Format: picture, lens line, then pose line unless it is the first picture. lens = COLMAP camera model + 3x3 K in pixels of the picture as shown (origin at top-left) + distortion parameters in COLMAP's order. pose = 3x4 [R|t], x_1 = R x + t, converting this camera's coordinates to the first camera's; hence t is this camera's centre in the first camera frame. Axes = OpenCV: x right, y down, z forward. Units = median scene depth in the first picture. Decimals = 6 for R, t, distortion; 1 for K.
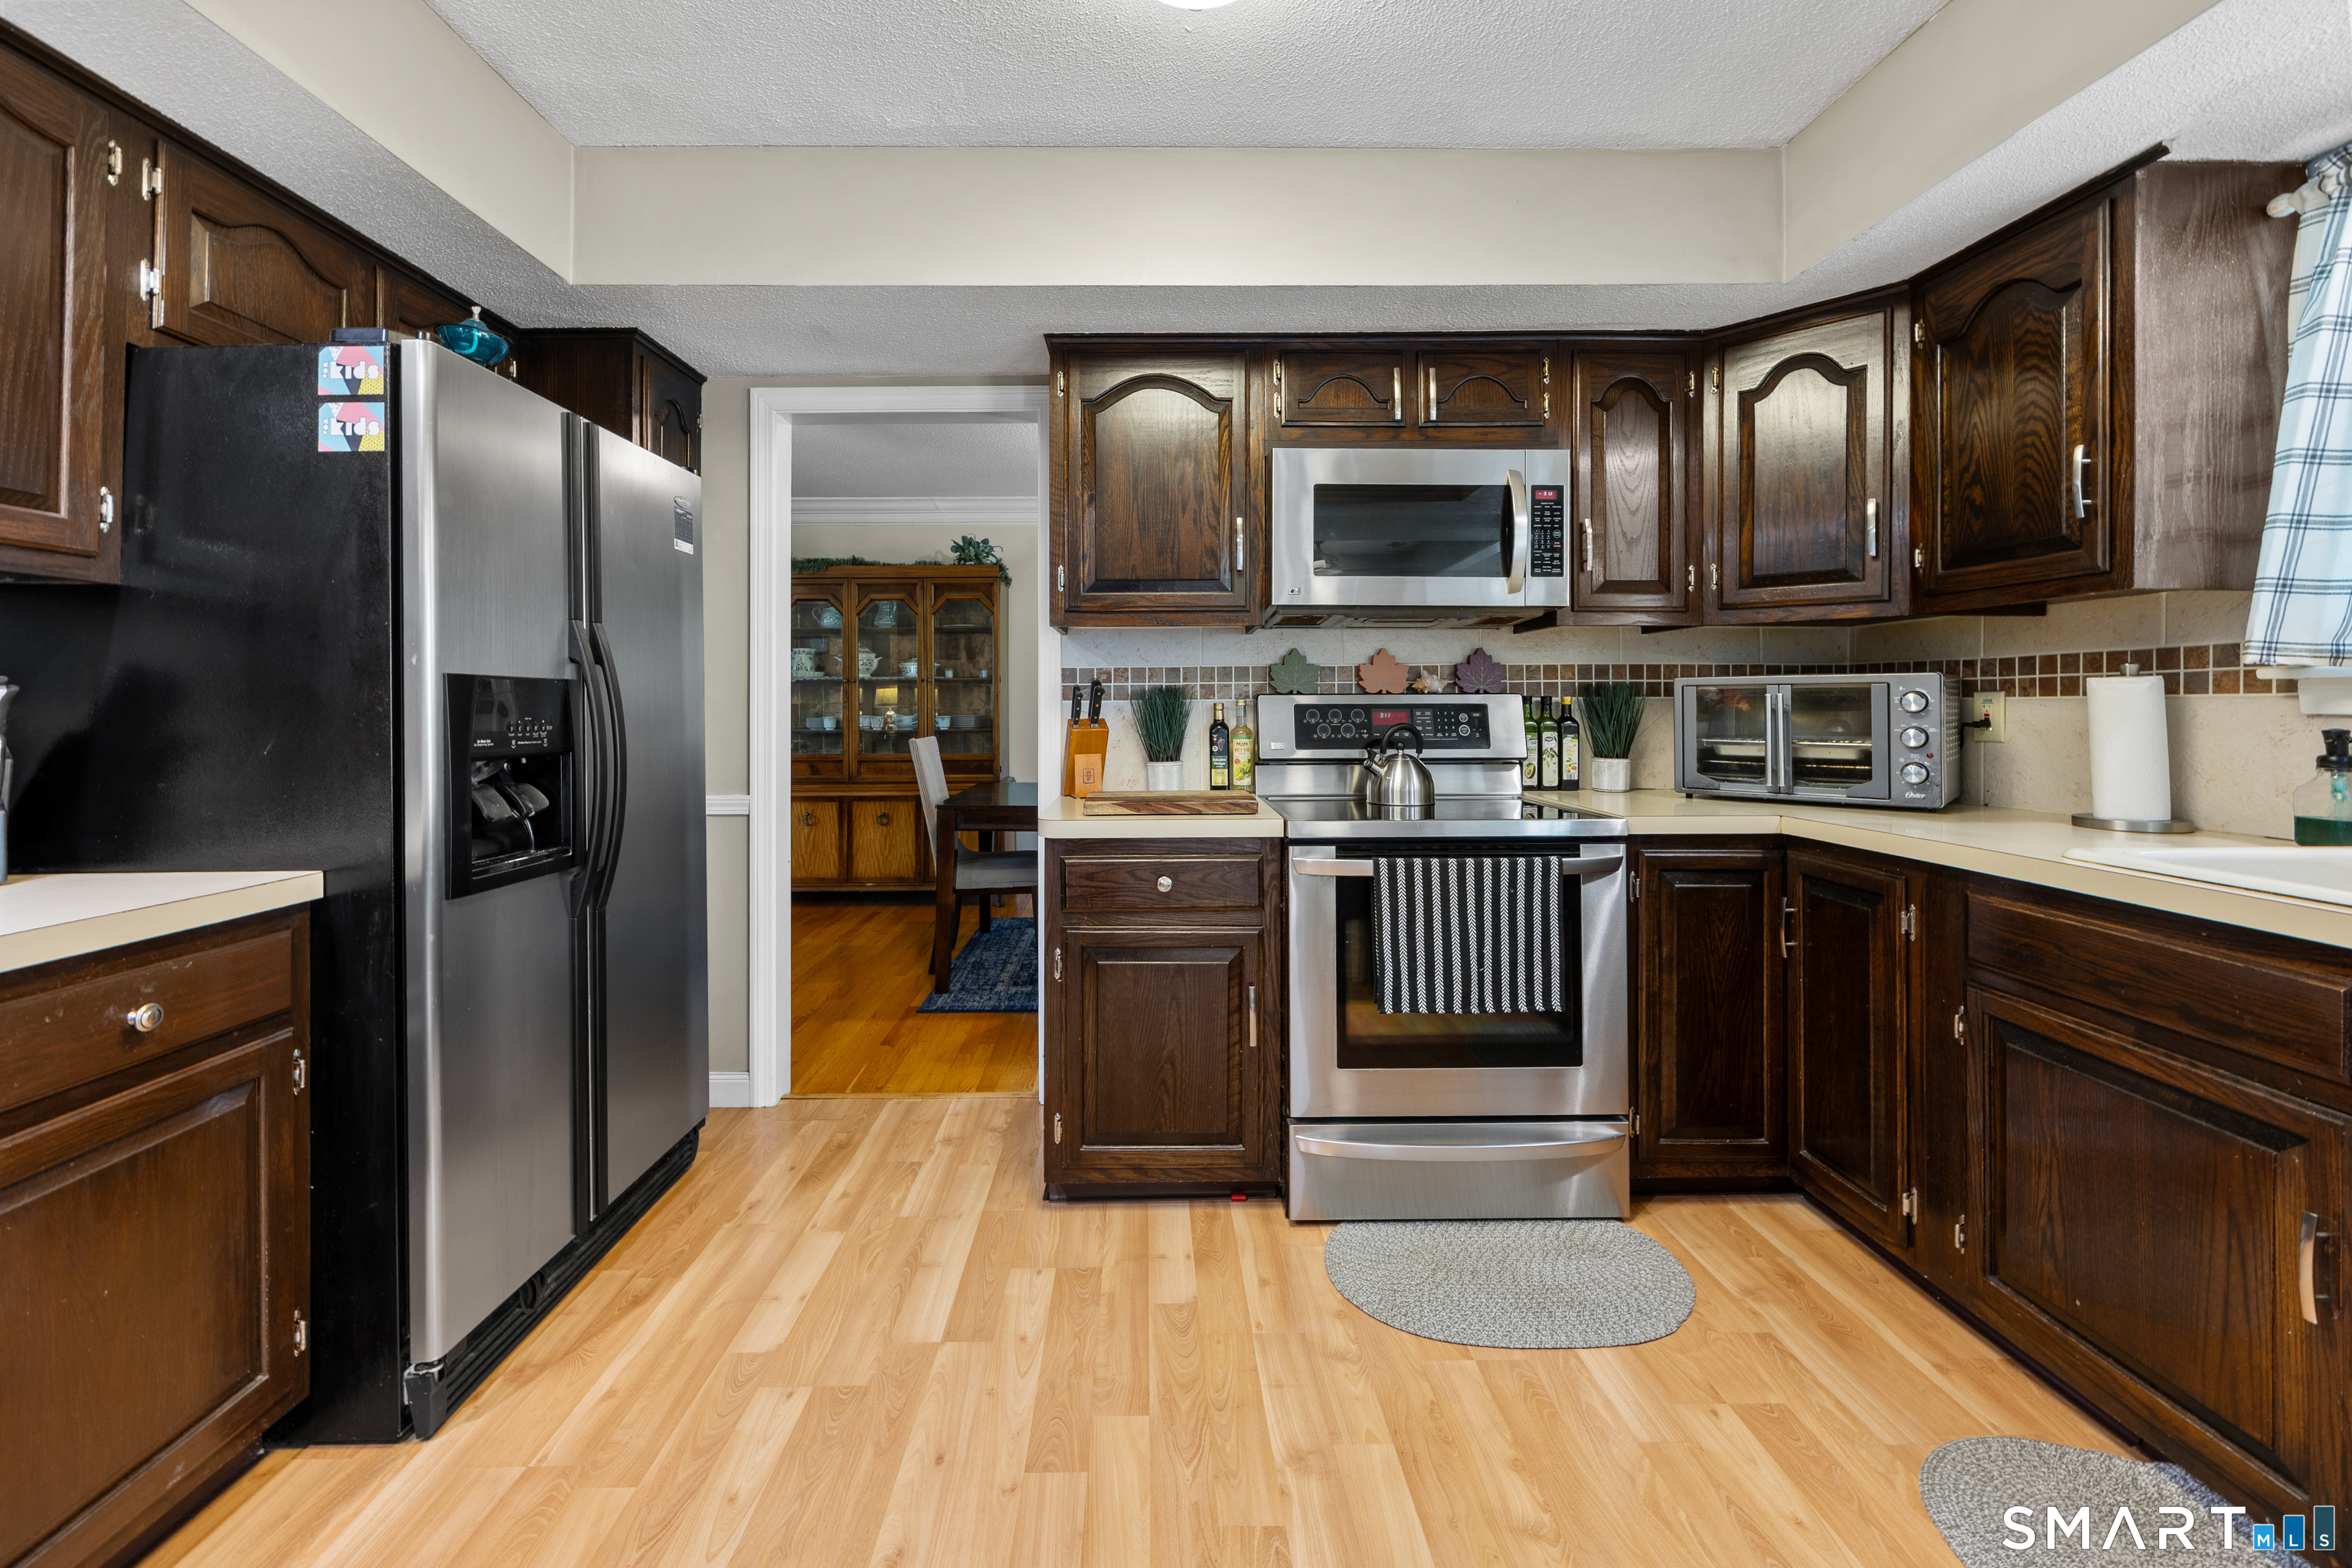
lens RADIAL K [[952.5, 0, 1134.1], [0, 952.5, 679.8], [0, 0, 1]] dist [-0.000021, 0.000041]
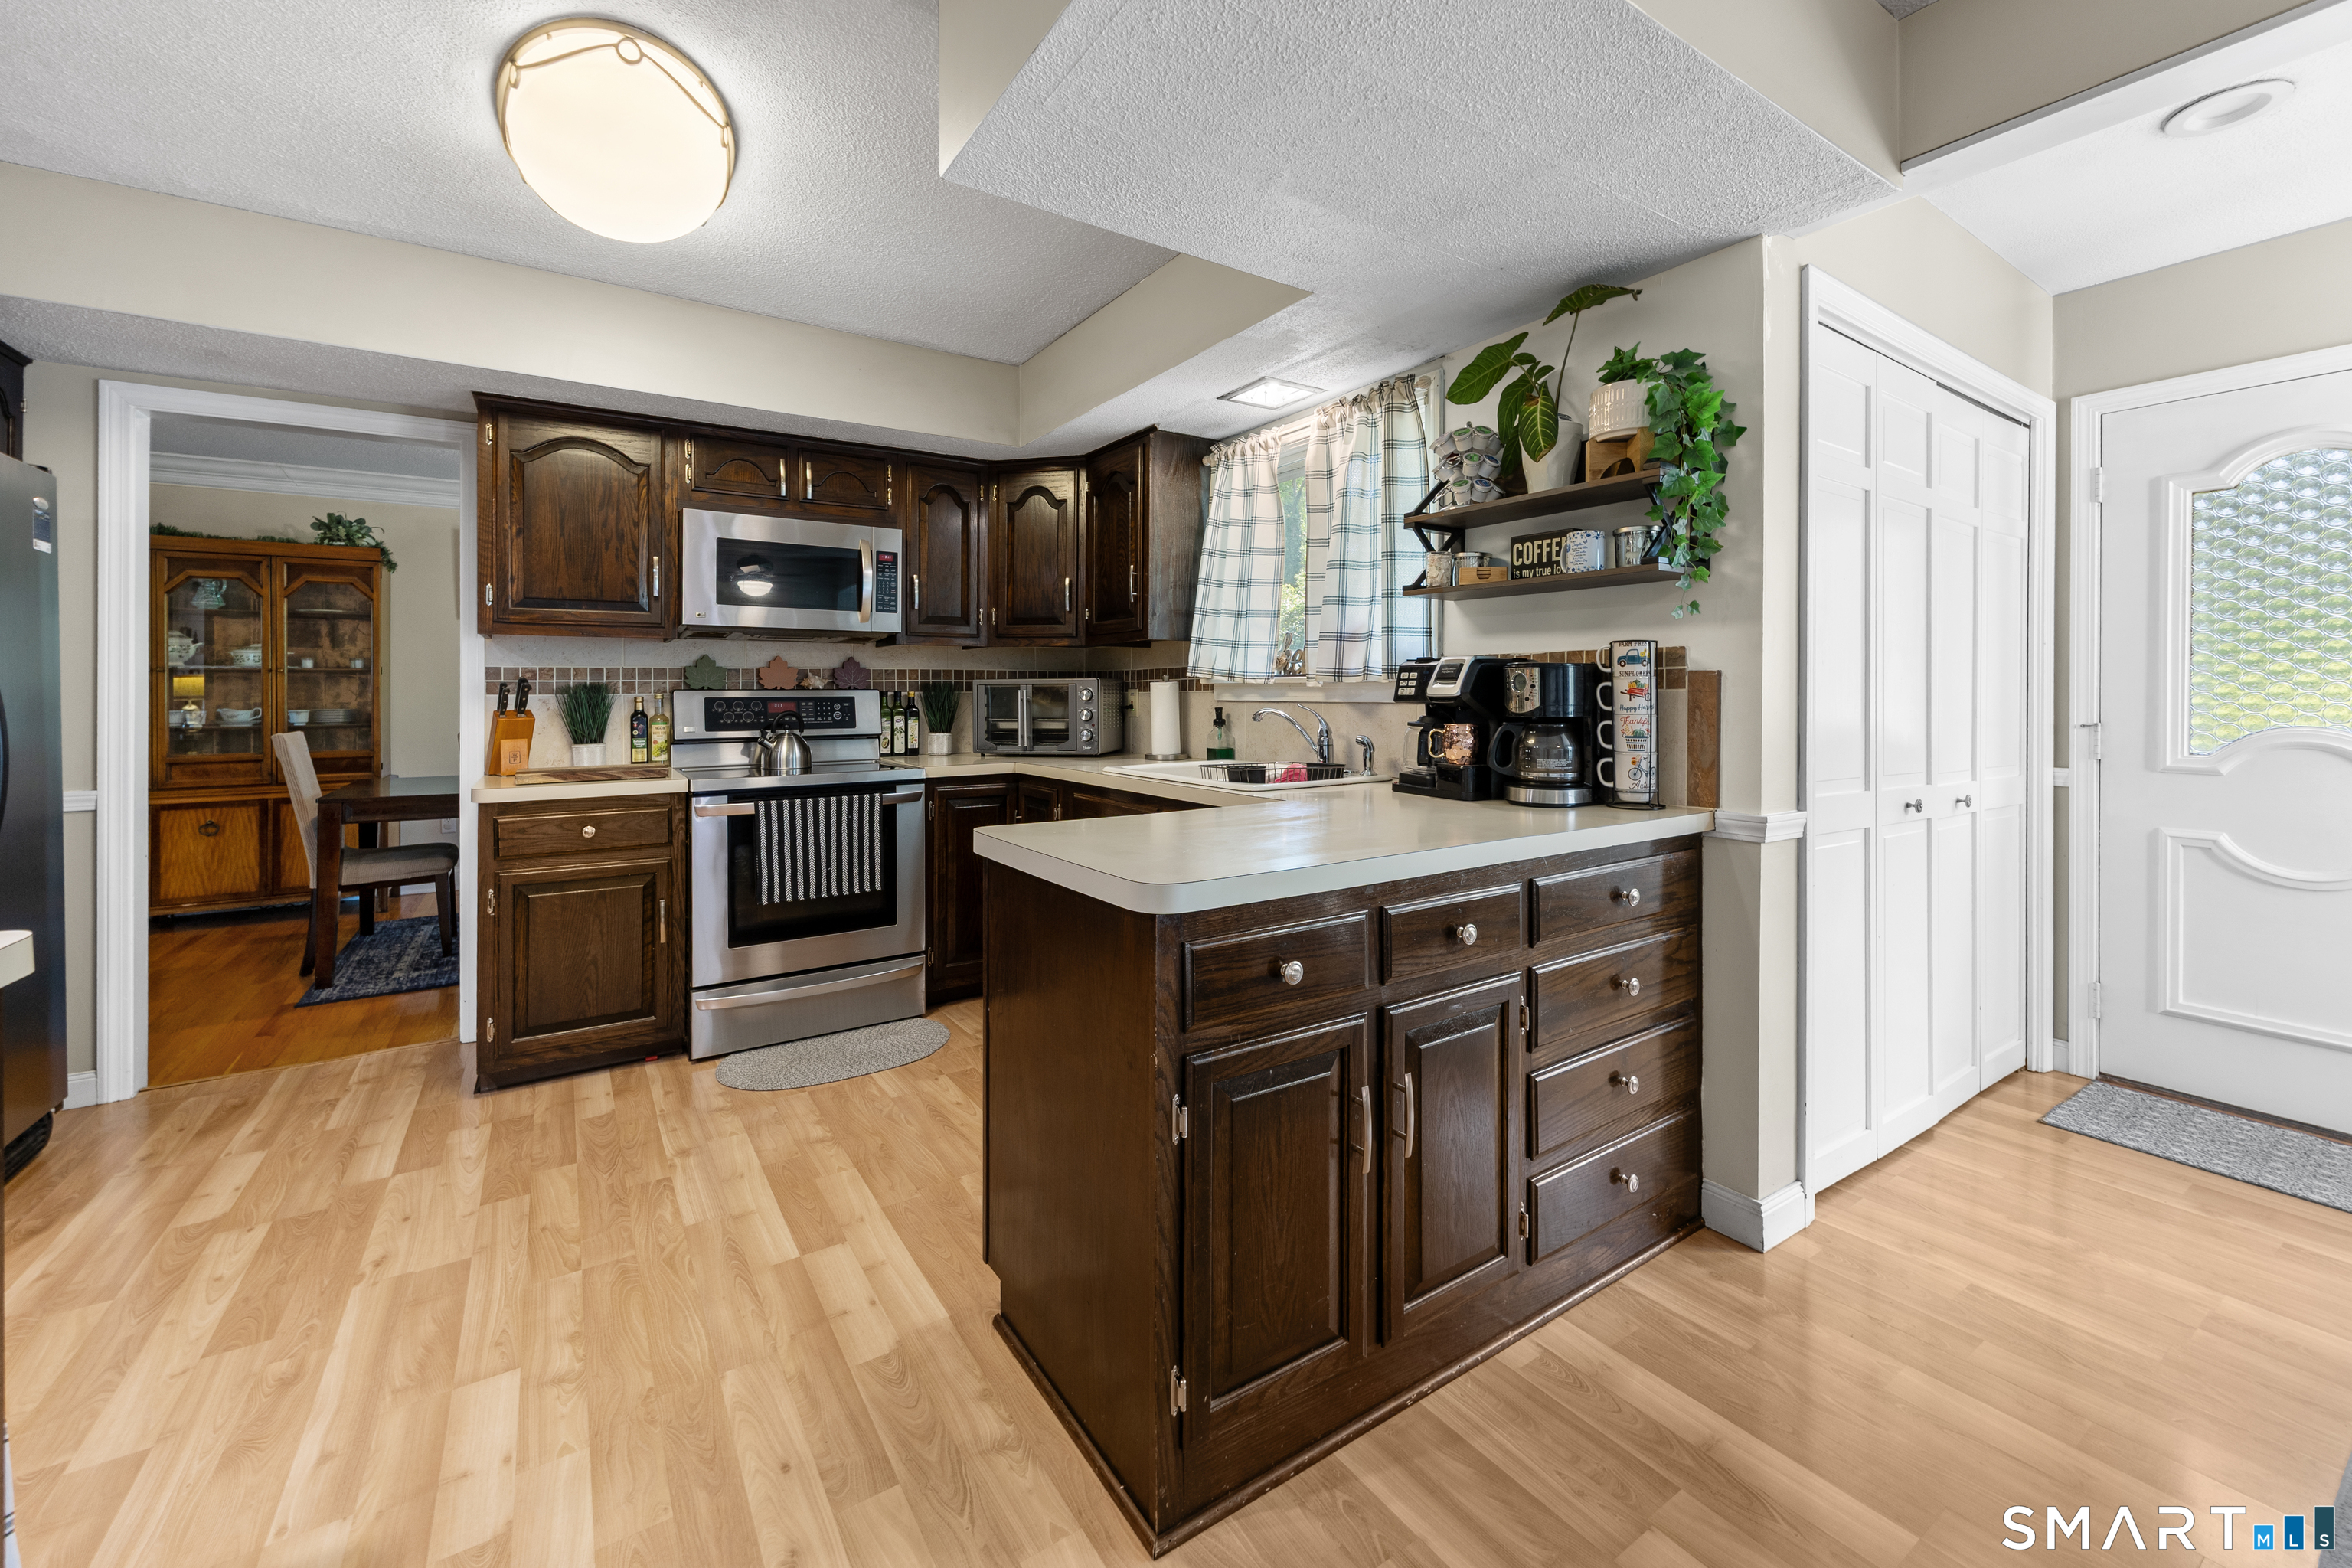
lens RADIAL K [[952.5, 0, 1175.8], [0, 952.5, 689.5], [0, 0, 1]] dist [-0.000021, 0.000041]
pose [[0.833166, 0.001446, 0.553021, -0.020784], [-0.012234, 0.999800, 0.015818, -0.016692], [-0.552887, -0.019944, 0.833017, -0.562467]]
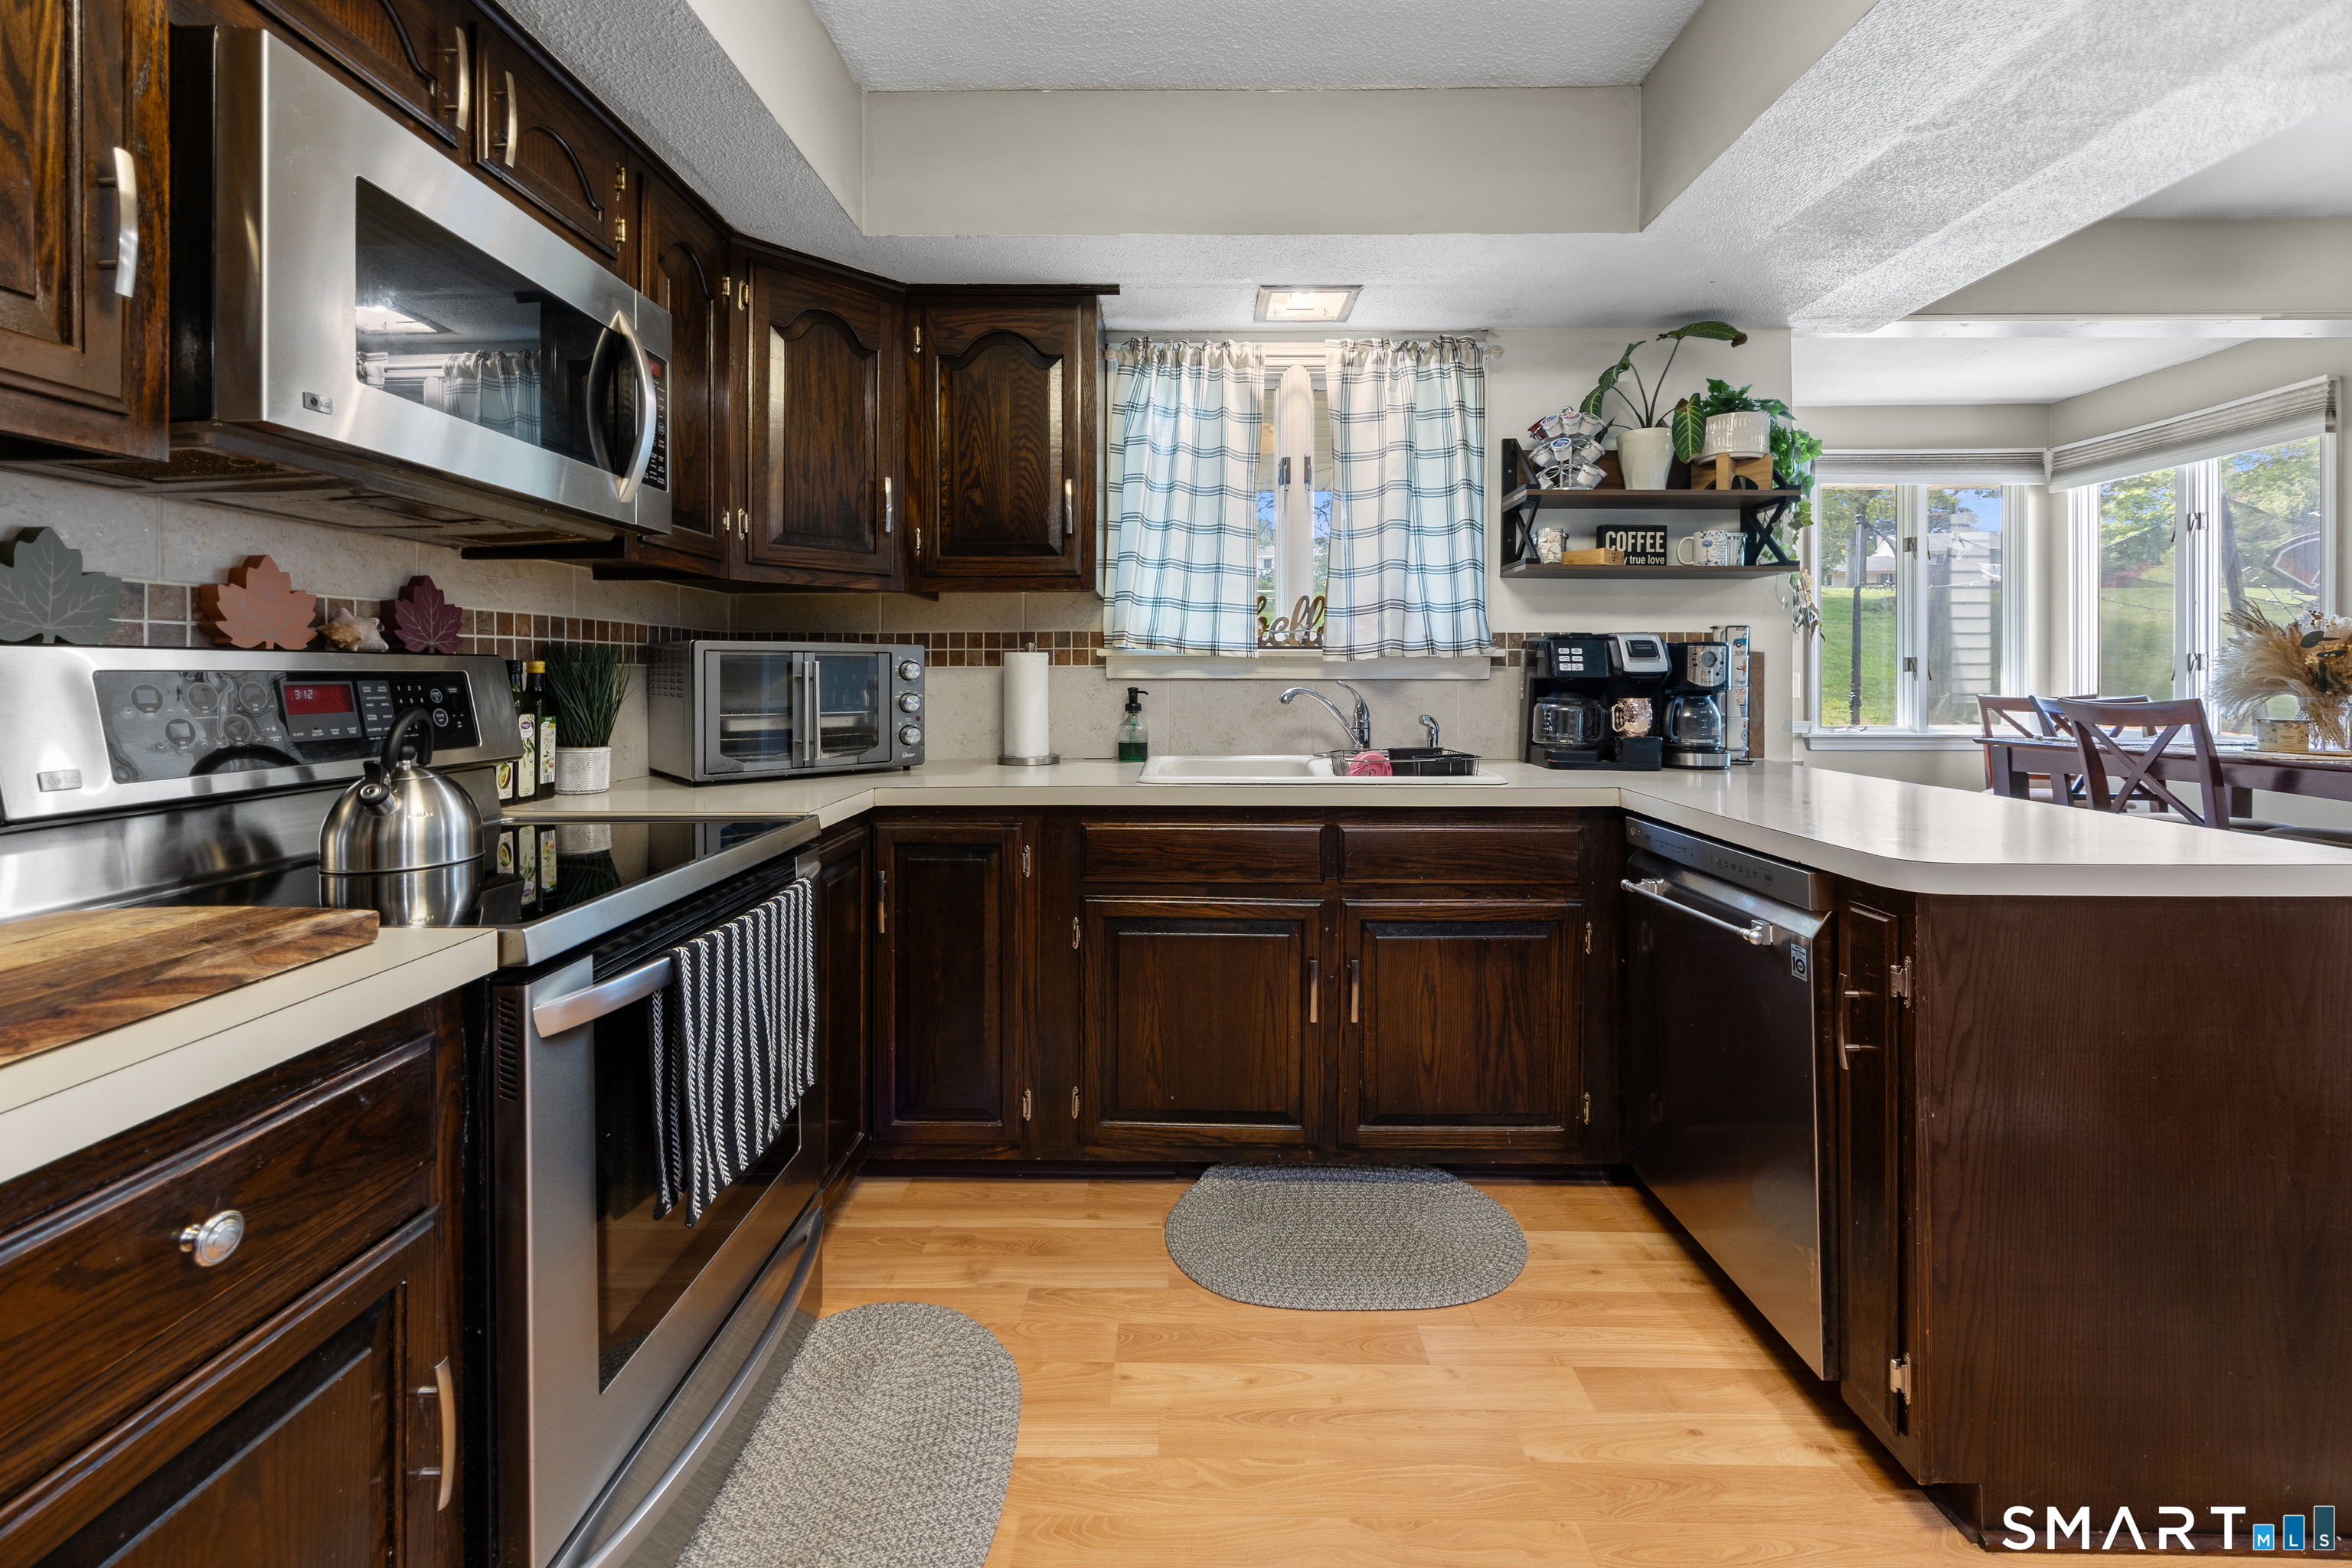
lens RADIAL K [[952.5, 0, 1179.8], [0, 952.5, 668.7], [0, 0, 1]] dist [-0.000021, 0.000041]
pose [[-0.001399, 0.005964, 0.999981, -0.283805], [-0.023912, 0.999696, -0.005996, 0.020259], [-0.999713, -0.023919, -0.001256, 0.685838]]
